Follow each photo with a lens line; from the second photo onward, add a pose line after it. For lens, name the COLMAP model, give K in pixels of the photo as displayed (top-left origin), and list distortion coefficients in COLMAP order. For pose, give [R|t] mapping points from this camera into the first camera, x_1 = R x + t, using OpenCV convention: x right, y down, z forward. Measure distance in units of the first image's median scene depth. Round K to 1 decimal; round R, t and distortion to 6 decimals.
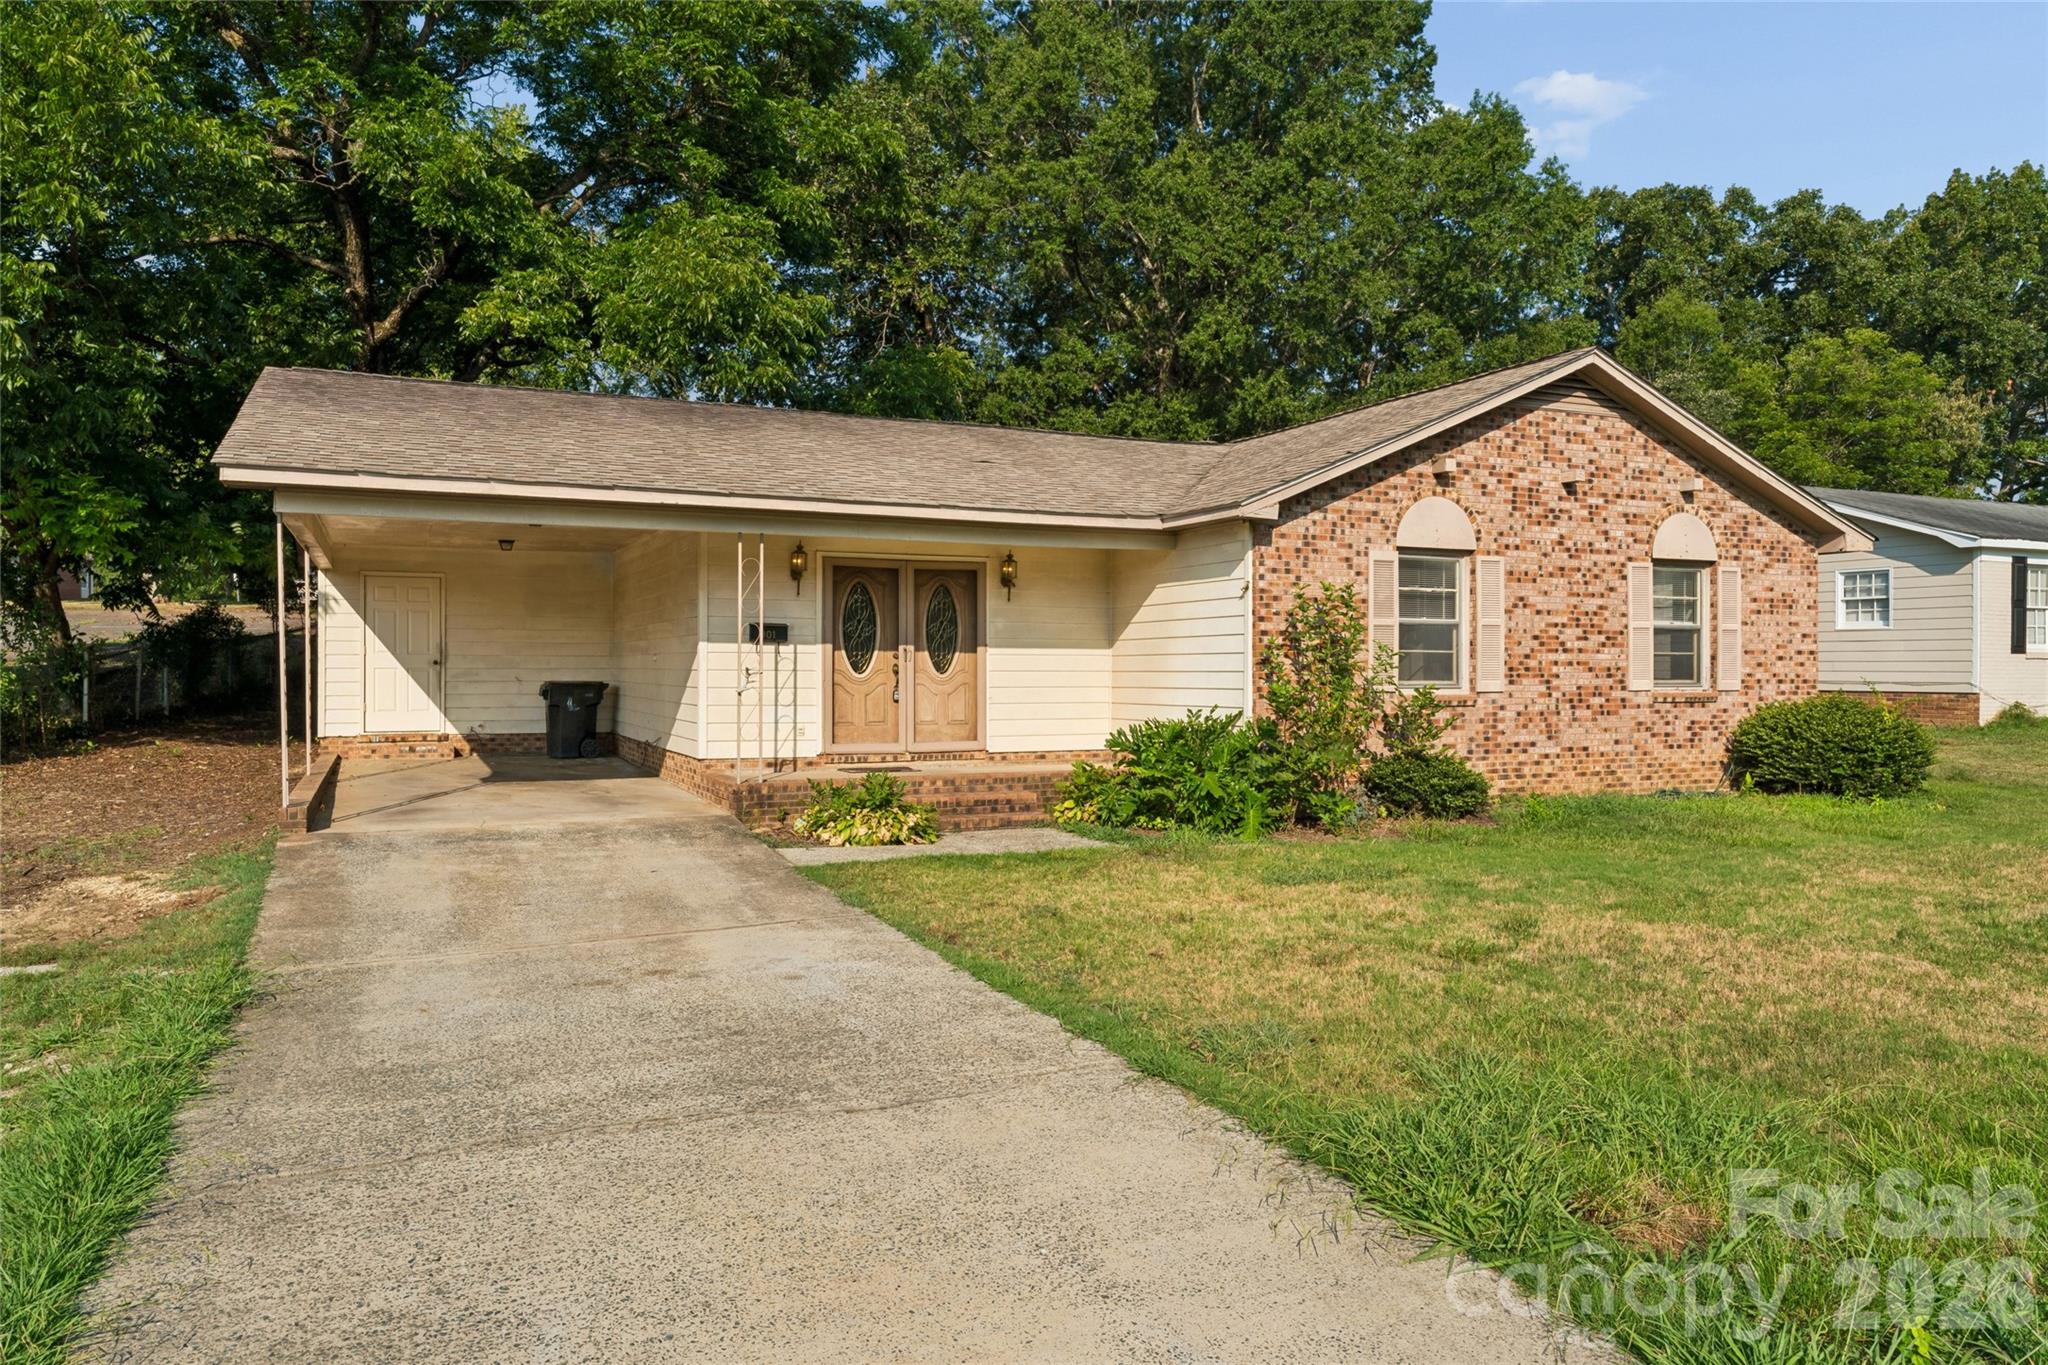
lens RADIAL K [[1357.3, 0, 952.6], [0, 1357.3, 665.7], [0, 0, 1]] dist [0.000092, 0.003458]
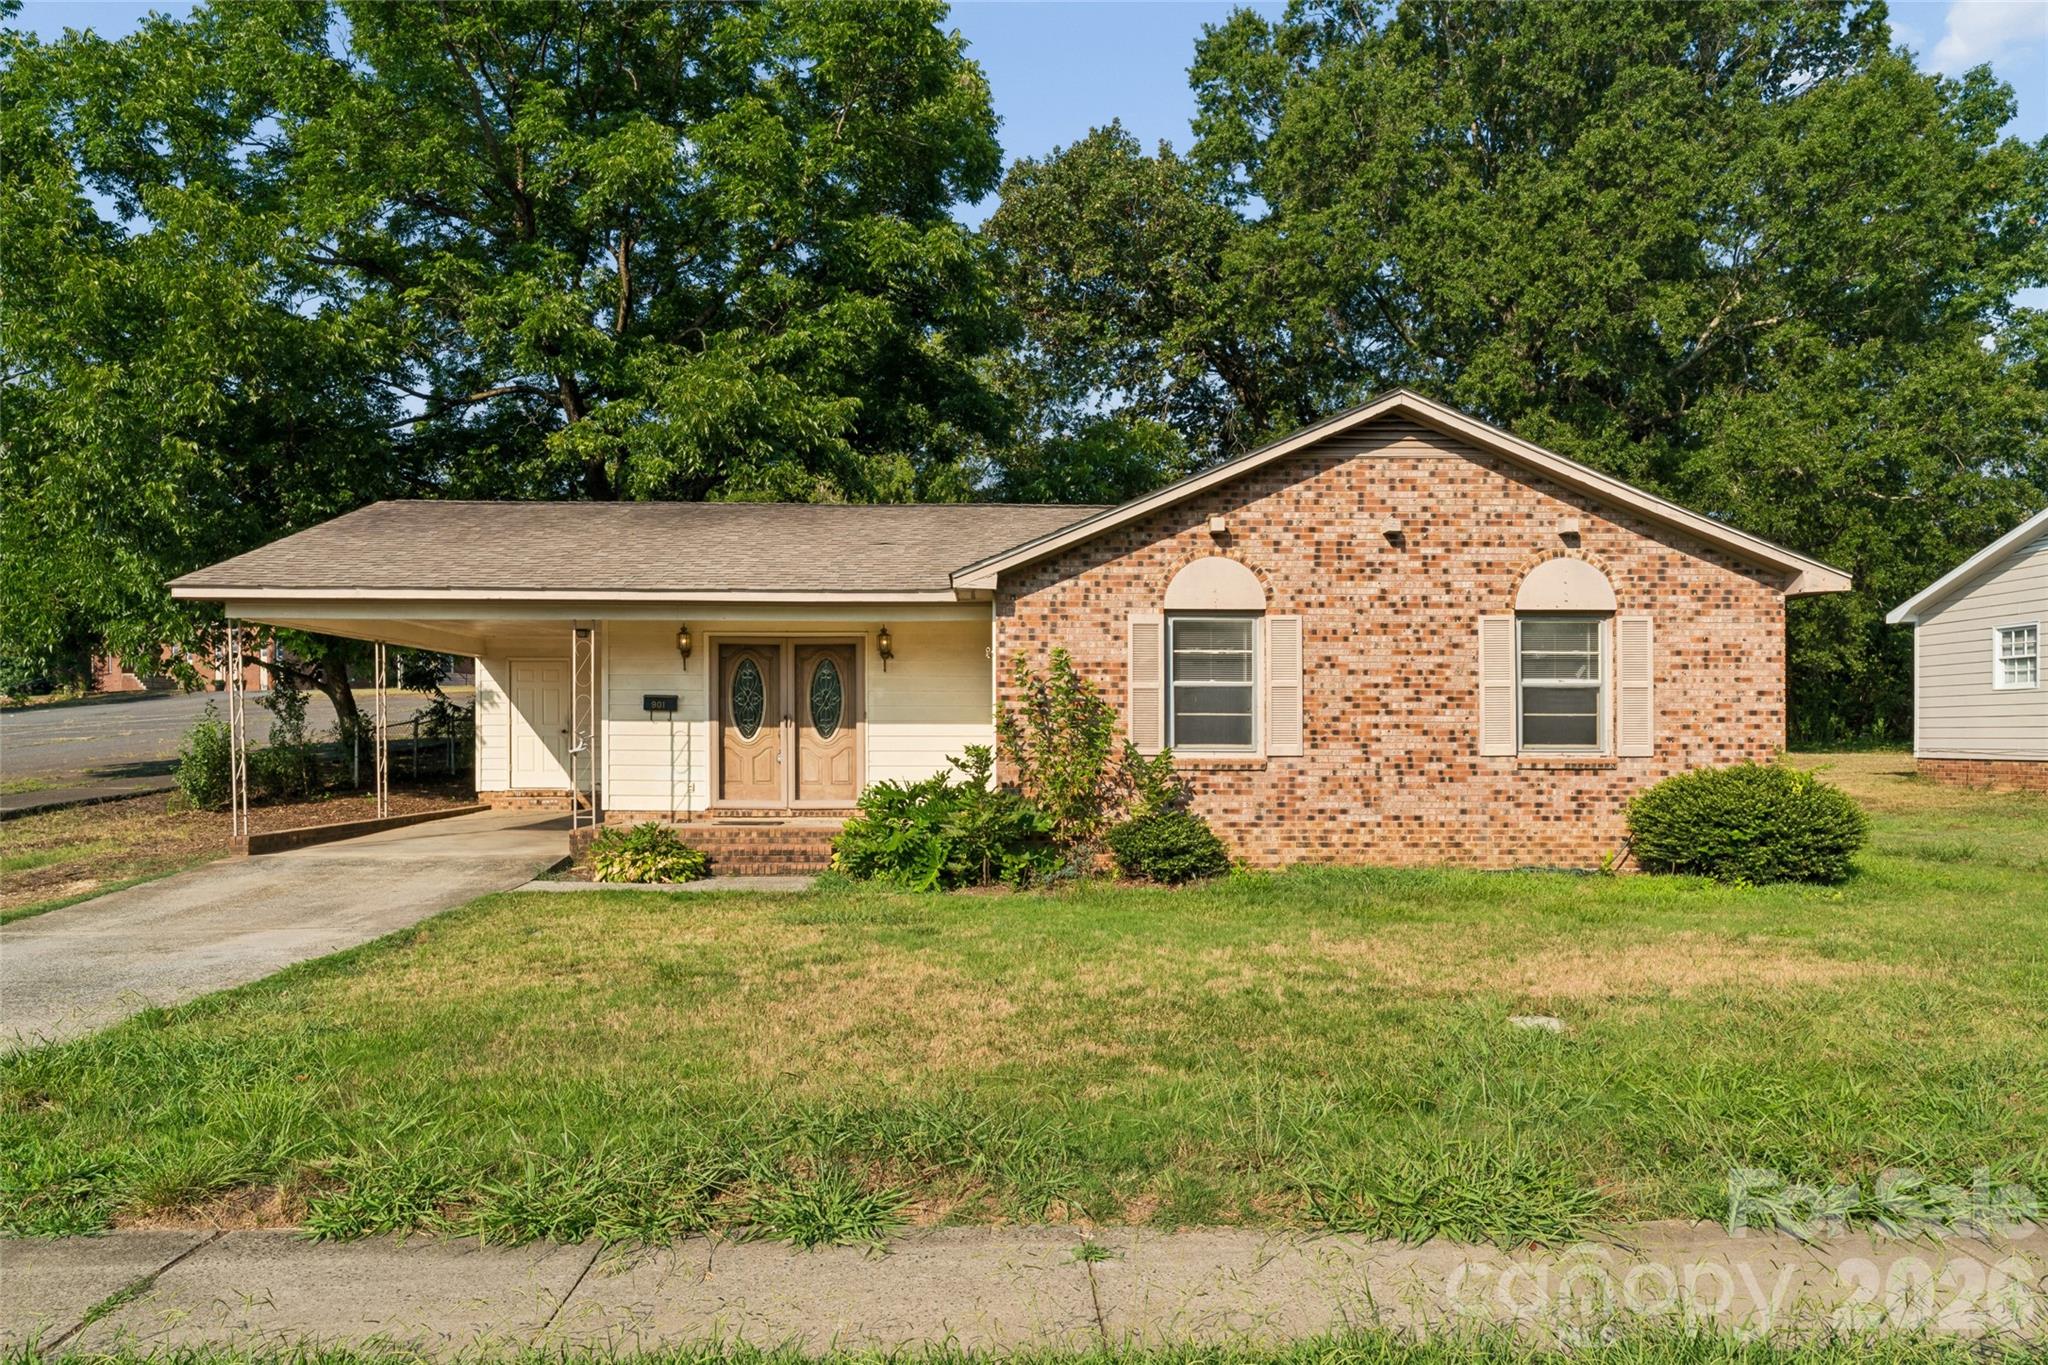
lens RADIAL K [[1357.3, 0, 936.0], [0, 1357.3, 736.5], [0, 0, 1]] dist [0.000092, 0.003458]
pose [[0.922982, -0.002171, -0.384836, 0.520117], [0.001329, 0.999996, -0.002452, 0.007230], [0.384840, 0.001752, 0.922982, 0.014595]]
